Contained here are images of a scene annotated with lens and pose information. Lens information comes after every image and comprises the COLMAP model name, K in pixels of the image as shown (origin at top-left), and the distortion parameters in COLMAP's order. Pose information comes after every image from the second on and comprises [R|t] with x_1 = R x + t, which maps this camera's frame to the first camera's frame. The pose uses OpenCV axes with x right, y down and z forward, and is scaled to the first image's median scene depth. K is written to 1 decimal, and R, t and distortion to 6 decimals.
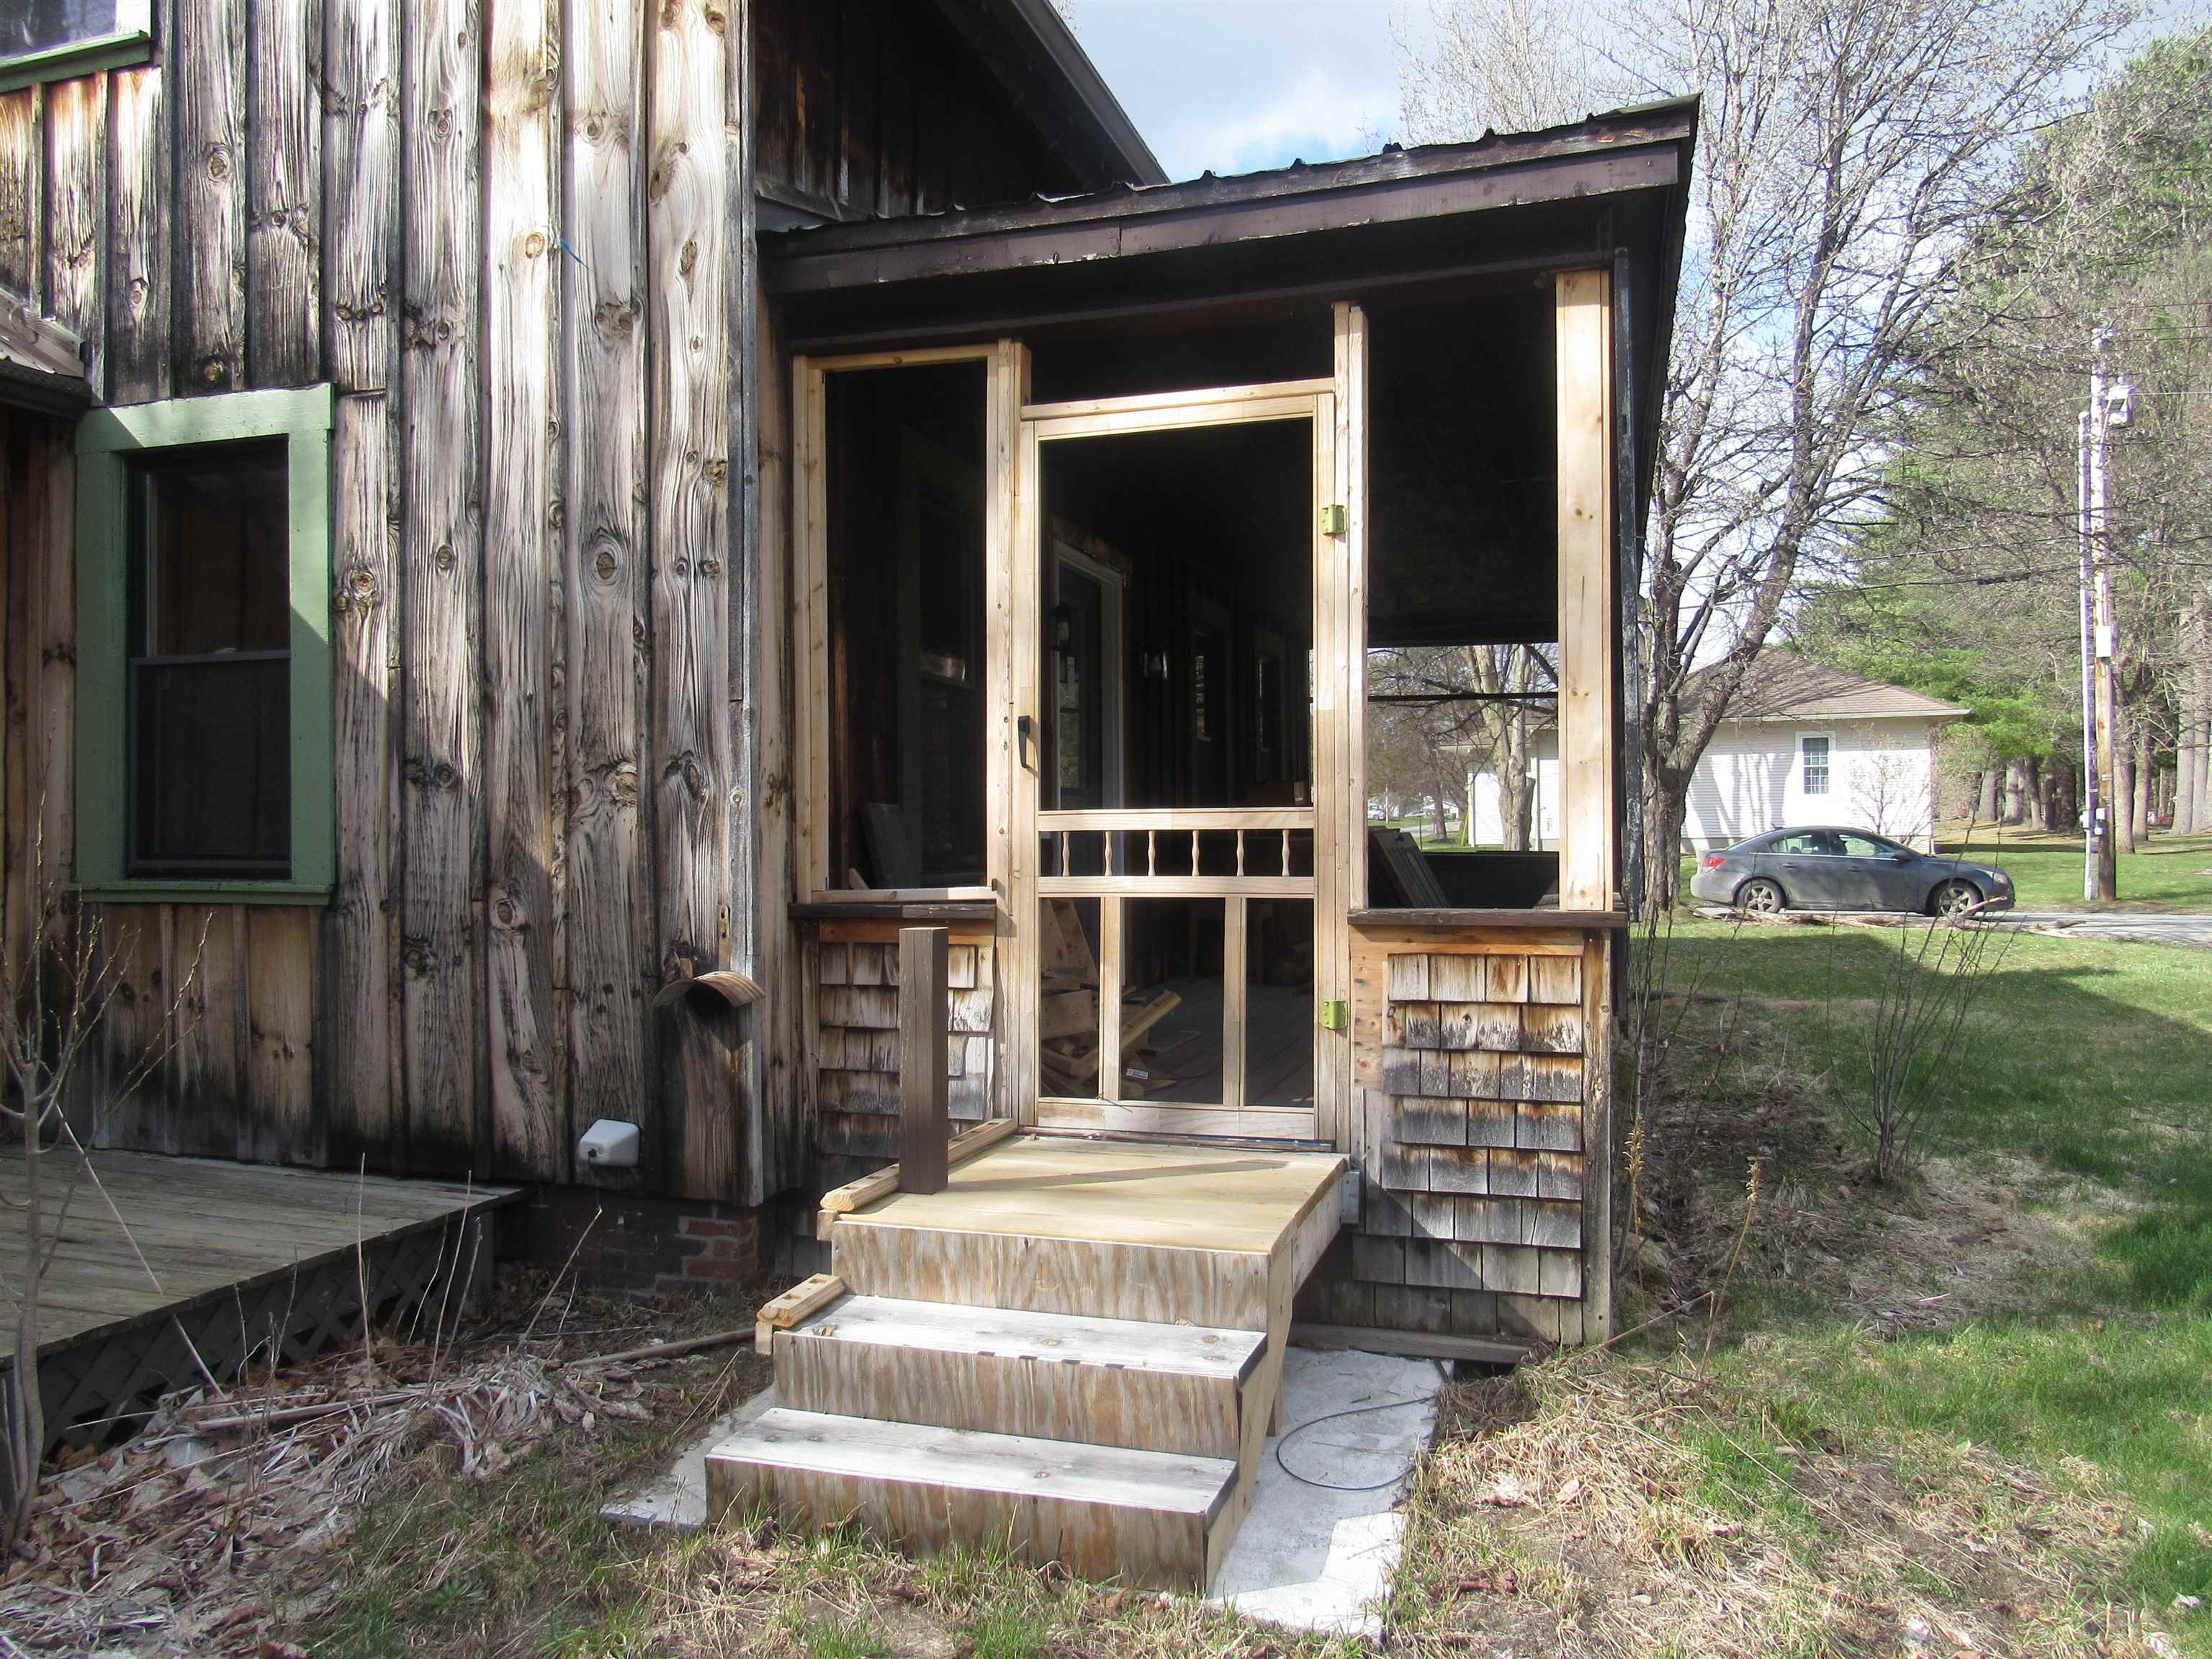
lens RADIAL K [[1601.7, 0, 1108.2], [0, 1601.7, 826.2], [0, 0, 1]] dist [-0.001438, -0.001241]
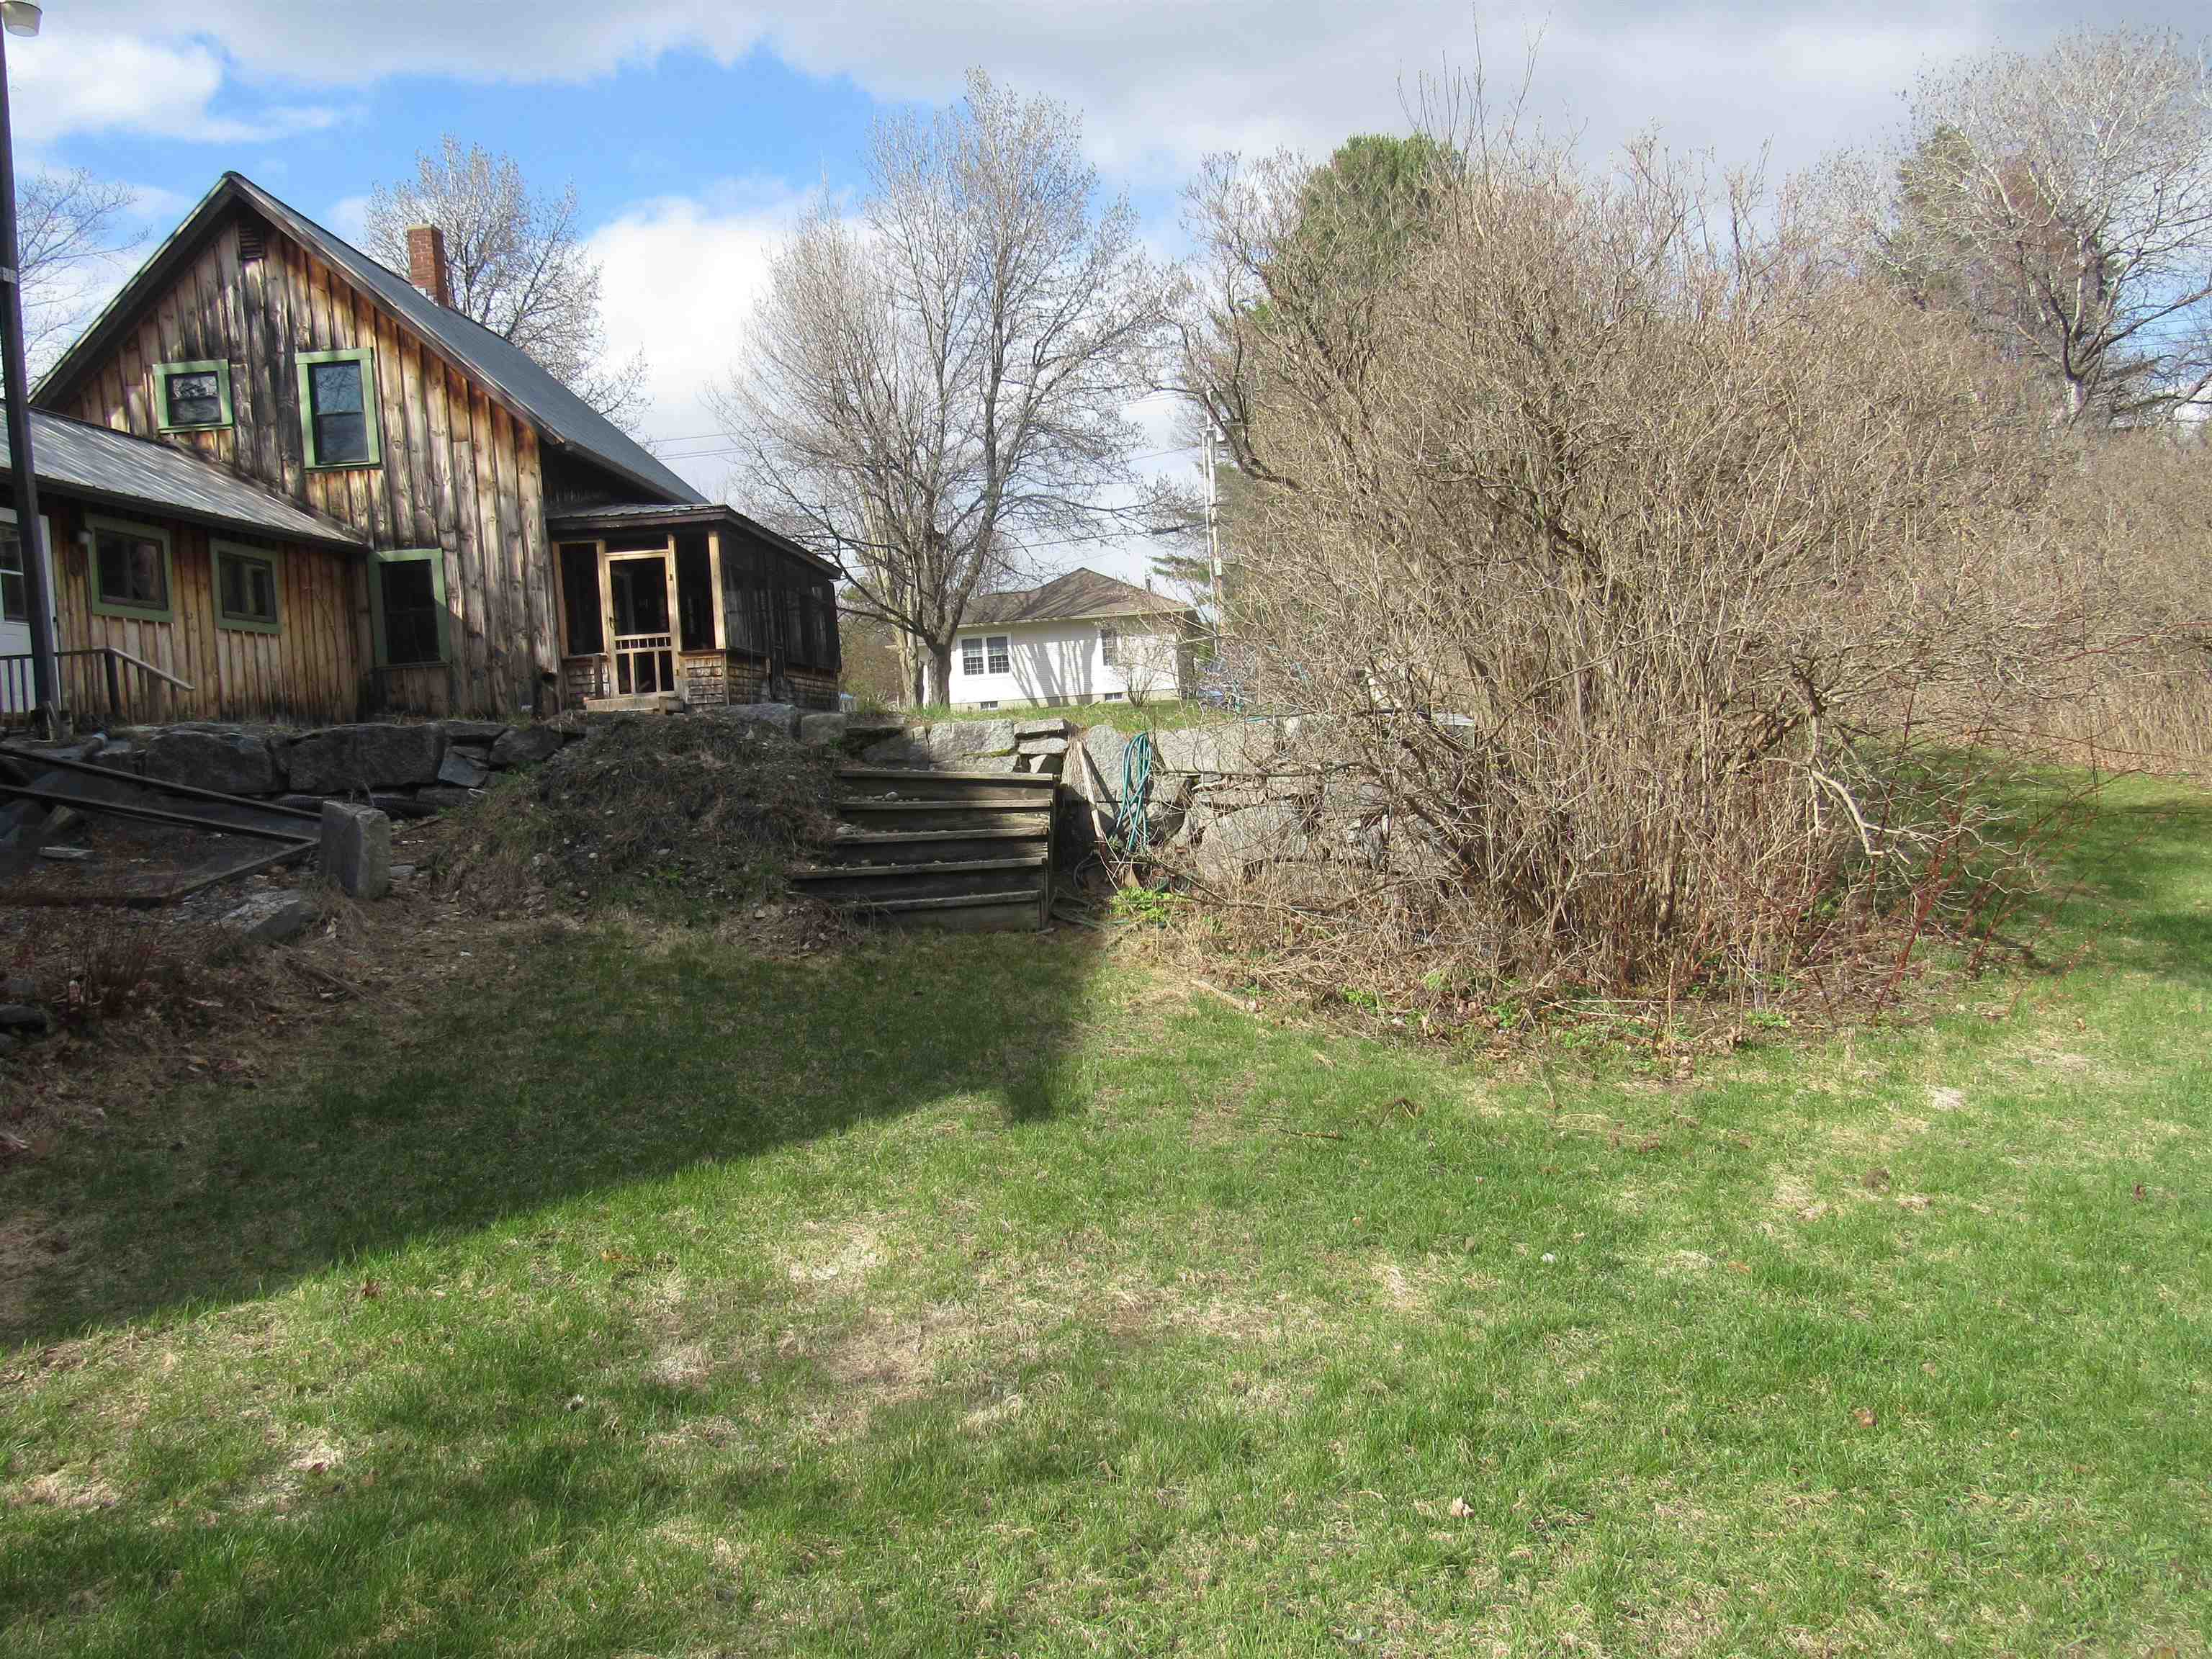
lens RADIAL K [[1601.7, 0, 1095.2], [0, 1601.7, 820.0], [0, 0, 1]] dist [-0.001438, -0.001241]
pose [[0.961399, -0.067473, 0.266757, 0.024912], [0.054850, 0.997006, 0.054497, 0.348730], [-0.269635, -0.037762, 0.962222, -3.958166]]
